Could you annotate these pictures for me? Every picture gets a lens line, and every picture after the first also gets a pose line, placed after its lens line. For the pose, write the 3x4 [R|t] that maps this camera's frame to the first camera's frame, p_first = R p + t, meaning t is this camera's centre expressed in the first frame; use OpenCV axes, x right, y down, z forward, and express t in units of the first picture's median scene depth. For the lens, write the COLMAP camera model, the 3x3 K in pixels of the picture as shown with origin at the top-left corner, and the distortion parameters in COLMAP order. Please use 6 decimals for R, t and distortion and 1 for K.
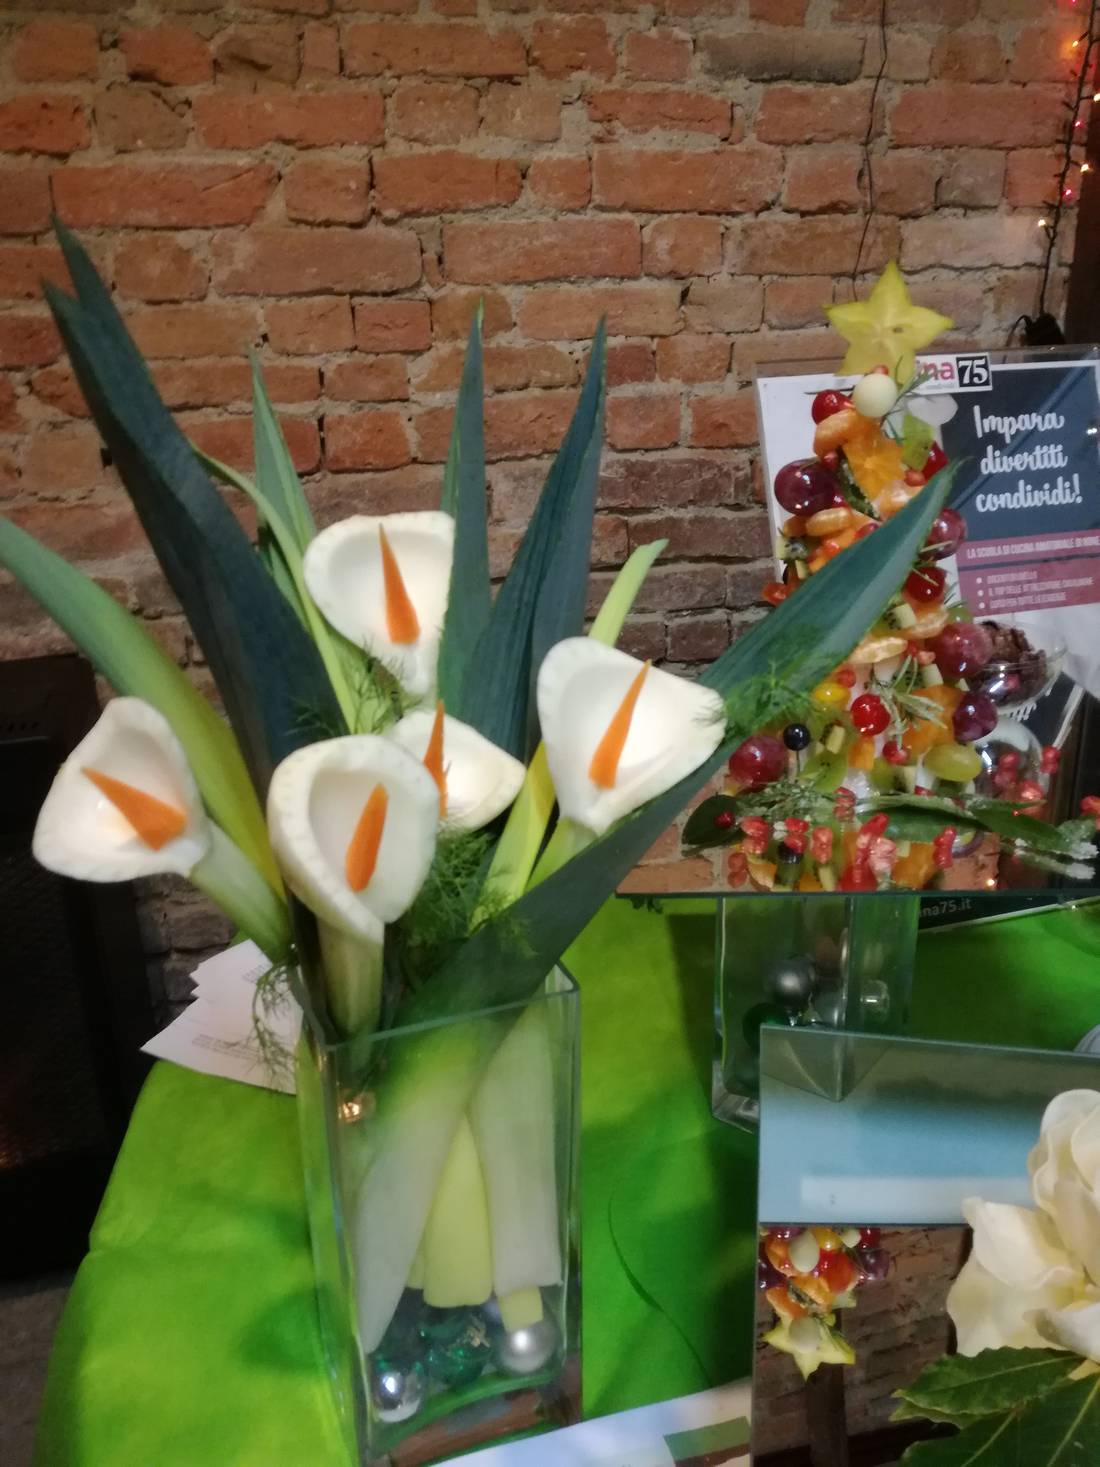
lens RADIAL K [[1214.6, 0, 511.5], [0, 1214.6, 757.6], [0, 0, 1]] dist [0.023696, -0.064410]
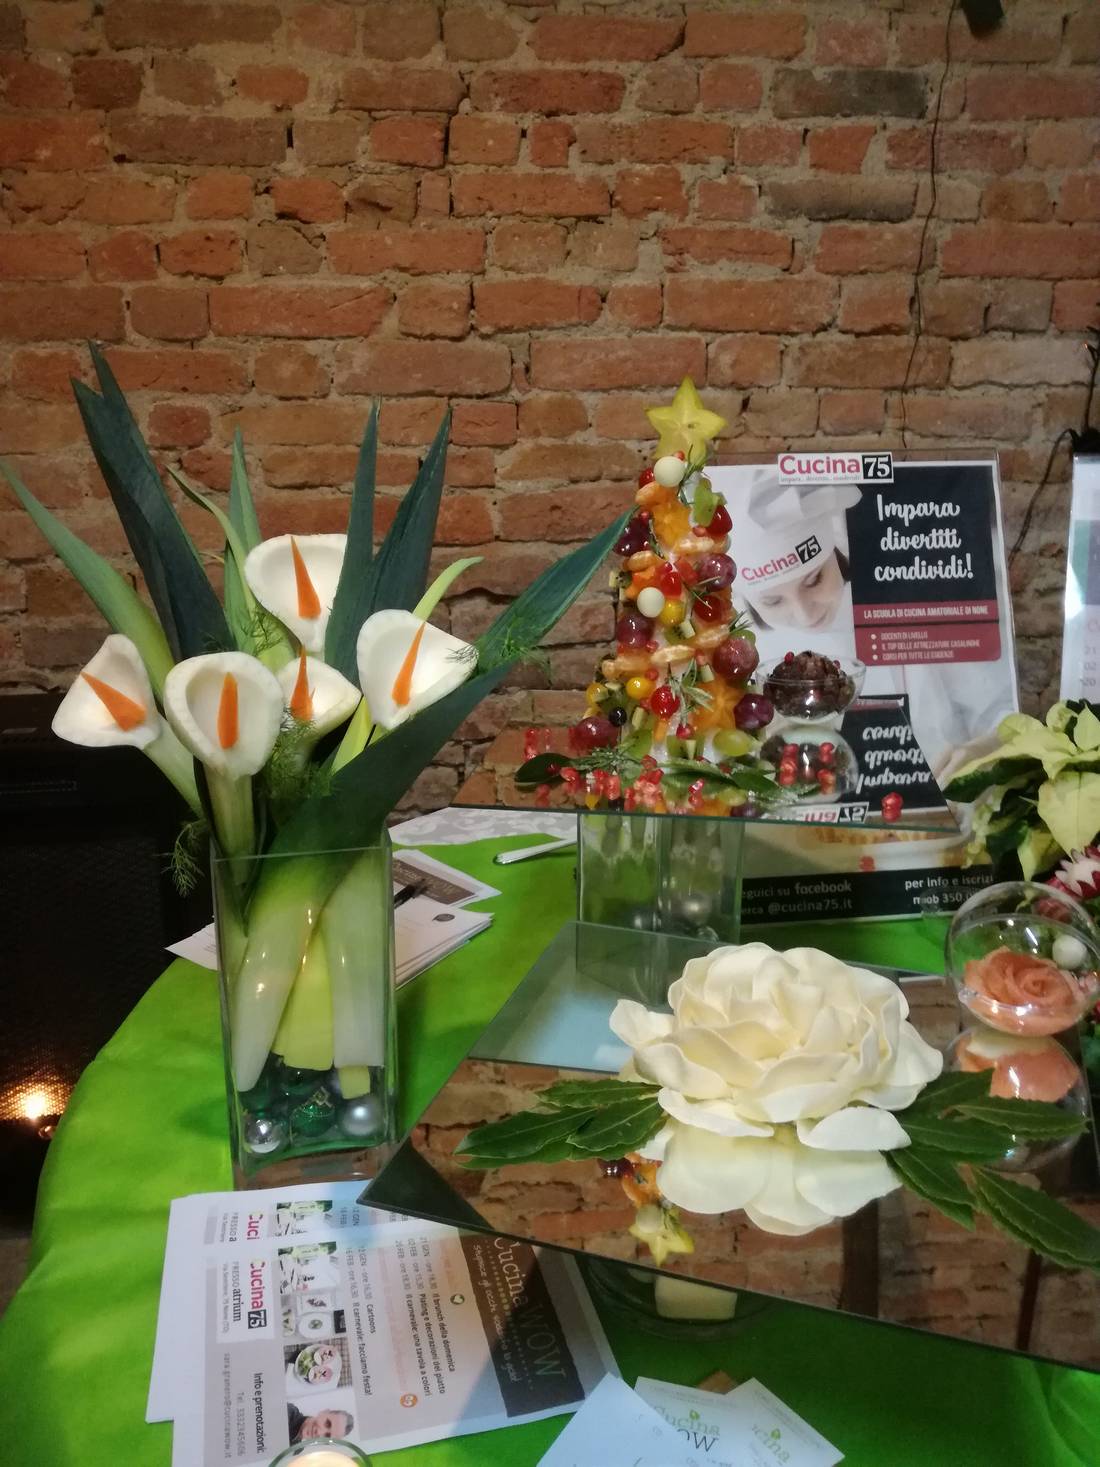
lens RADIAL K [[1213.7, 0, 510.6], [0, 1213.7, 757.9], [0, 0, 1]] dist [0.079808, -0.182076]
pose [[0.988921, 0.063381, -0.134234, 0.109729], [-0.073712, 0.994571, -0.073445, 0.050137], [0.128851, 0.082526, 0.988224, -0.131244]]
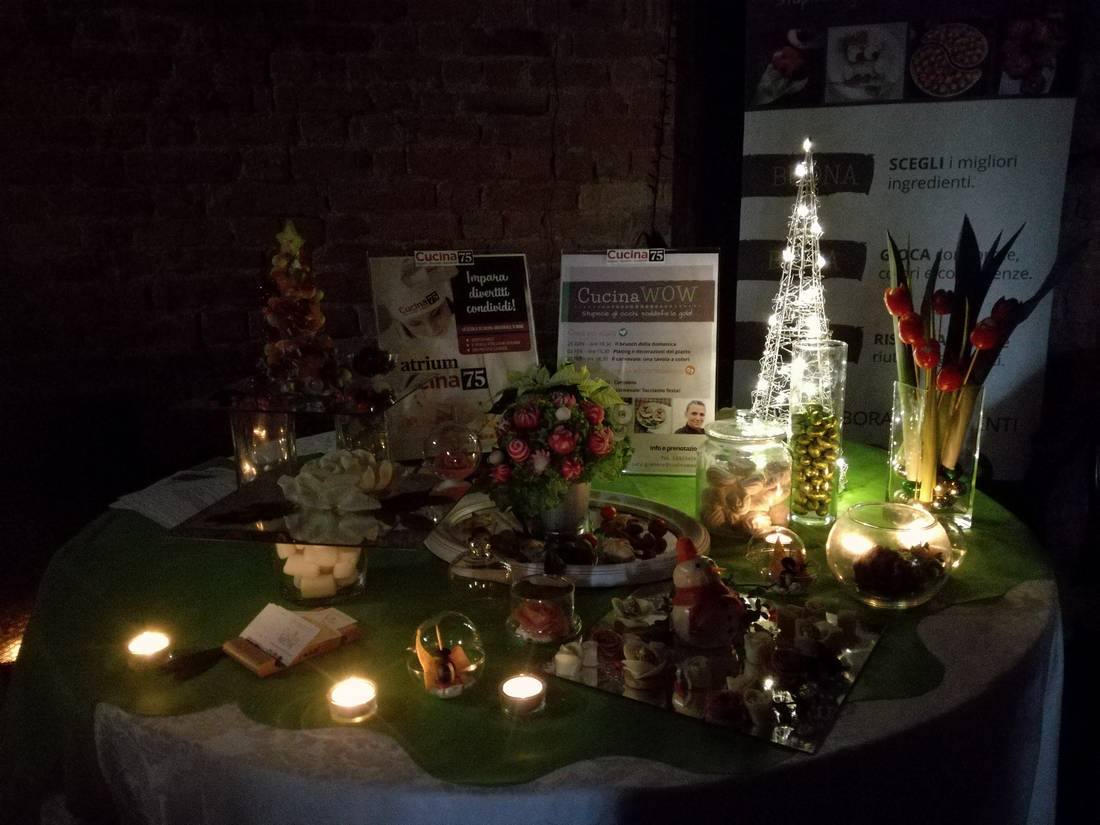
lens RADIAL K [[910.1, 0, 553.6], [0, 910.1, 451.6], [0, 0, 1]] dist [0.079808, -0.182076]
pose [[0.999613, 0.015345, 0.023187, 0.288596], [-0.012976, 0.994995, -0.099079, 0.144977], [-0.024592, 0.098740, 0.994809, -0.458031]]
